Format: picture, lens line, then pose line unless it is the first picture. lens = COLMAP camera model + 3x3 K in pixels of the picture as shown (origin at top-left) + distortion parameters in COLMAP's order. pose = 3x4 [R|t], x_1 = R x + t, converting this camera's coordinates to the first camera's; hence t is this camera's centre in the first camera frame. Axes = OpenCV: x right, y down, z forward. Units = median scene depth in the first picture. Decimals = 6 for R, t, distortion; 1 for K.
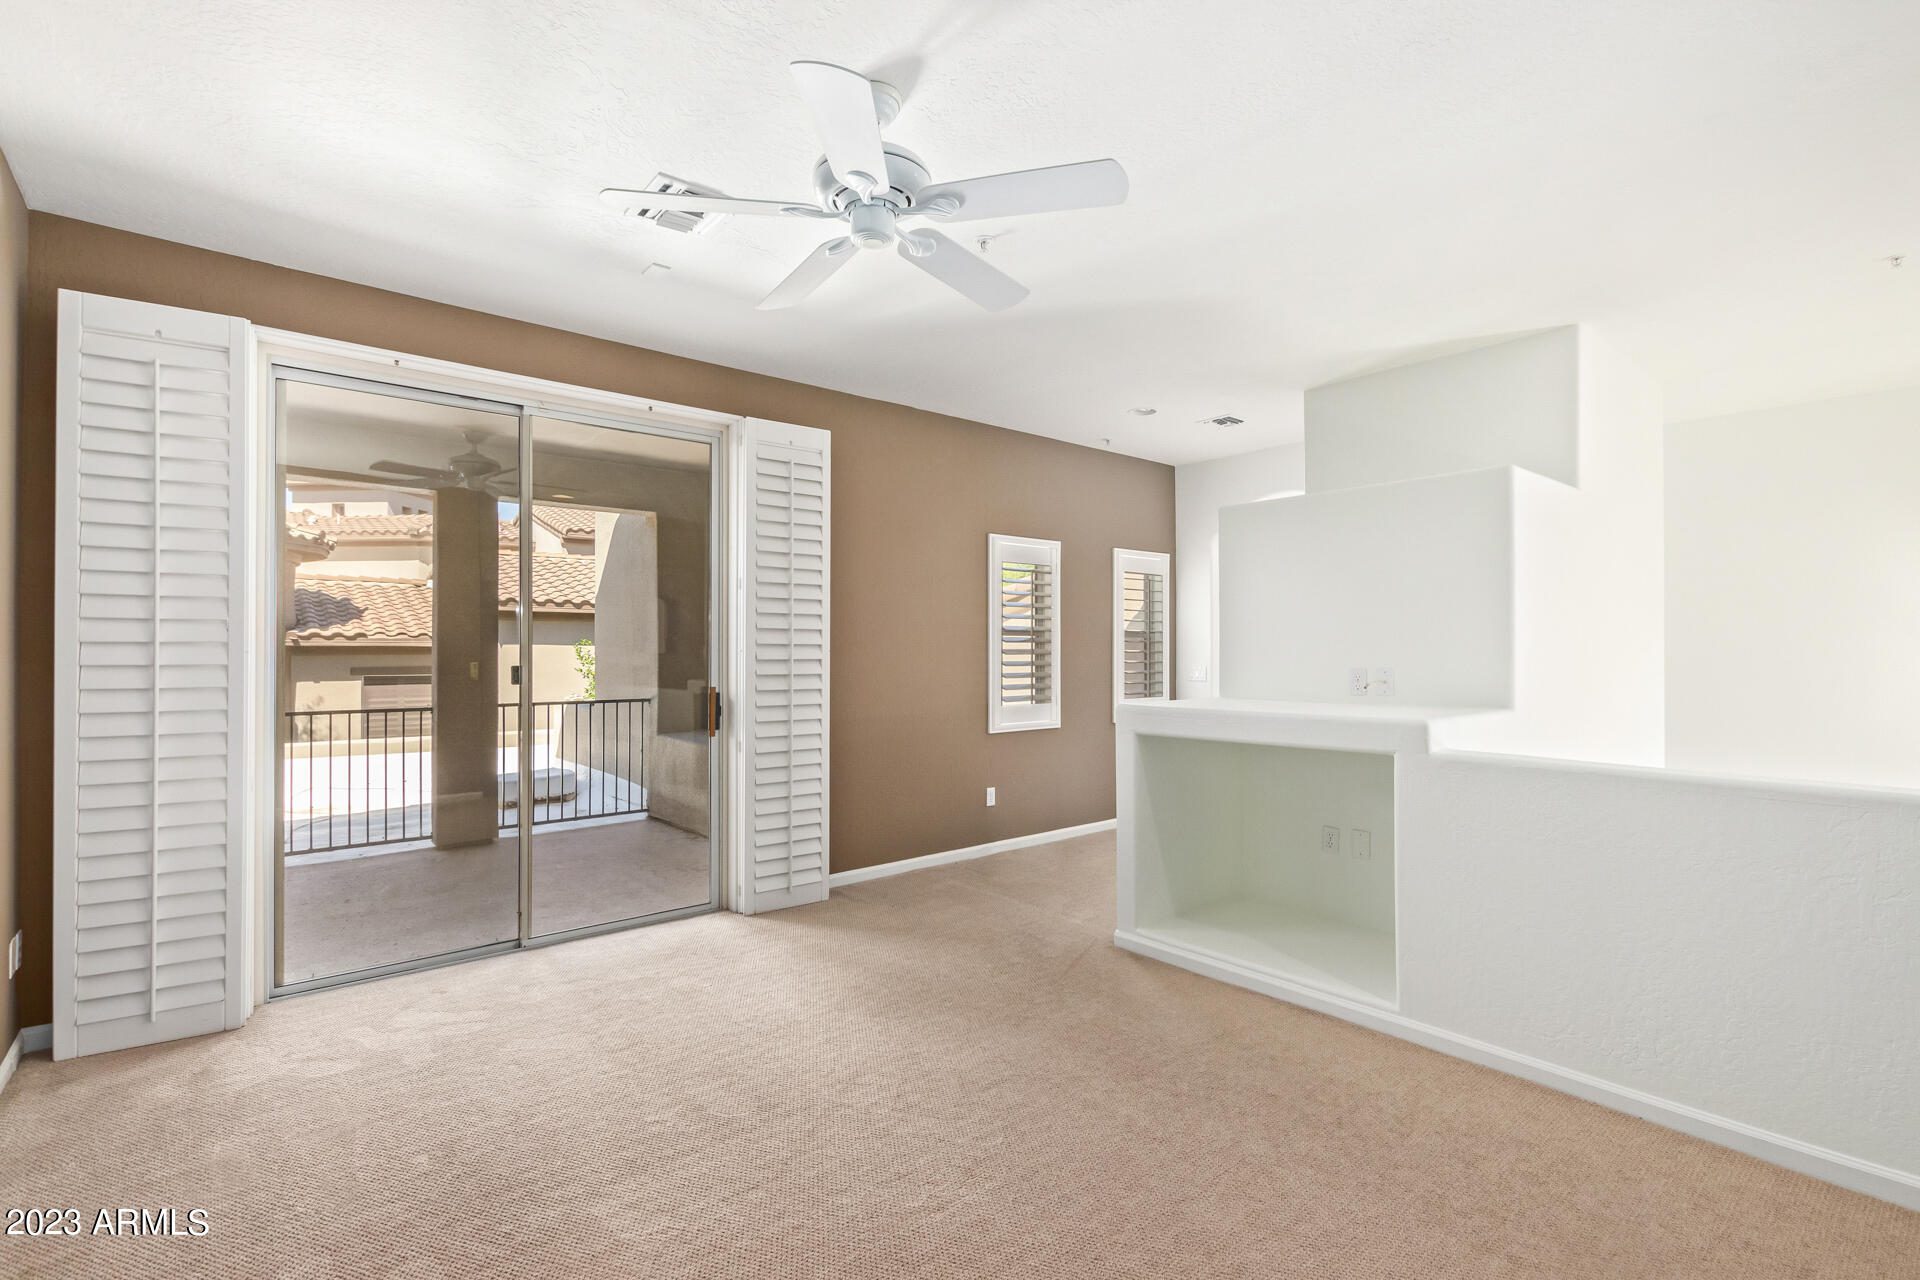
lens RADIAL K [[879.2, 0, 953.1], [0, 879.2, 646.7], [0, 0, 1]] dist [0.009234, -0.005079]
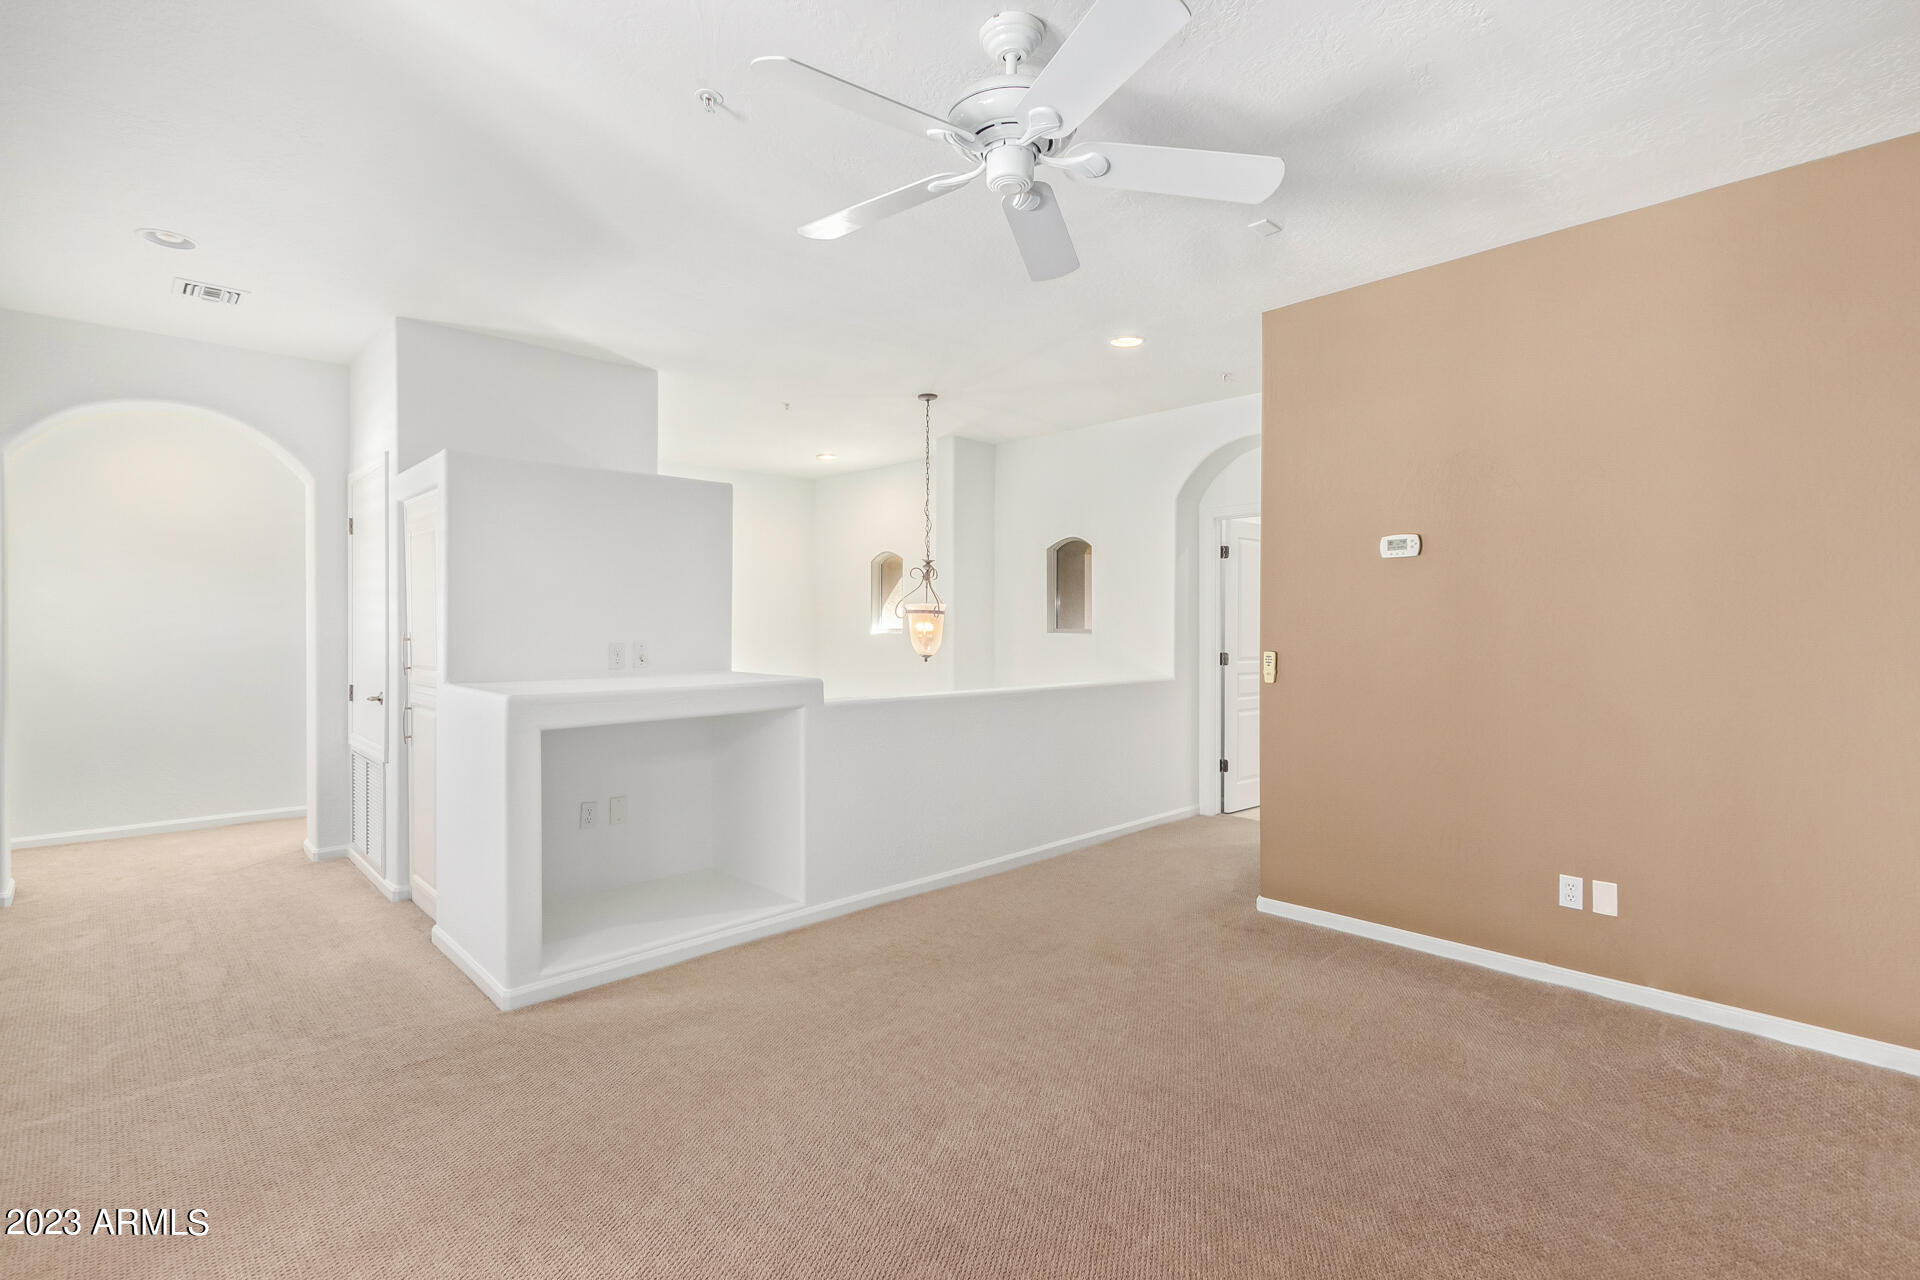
lens RADIAL K [[879.2, 0, 949.4], [0, 879.2, 629.6], [0, 0, 1]] dist [0.009234, -0.005079]
pose [[-0.071528, -0.001260, 0.997438, -0.143474], [-0.004245, 0.999991, 0.000959, 0.001578], [-0.997430, -0.004166, -0.071533, 0.159857]]
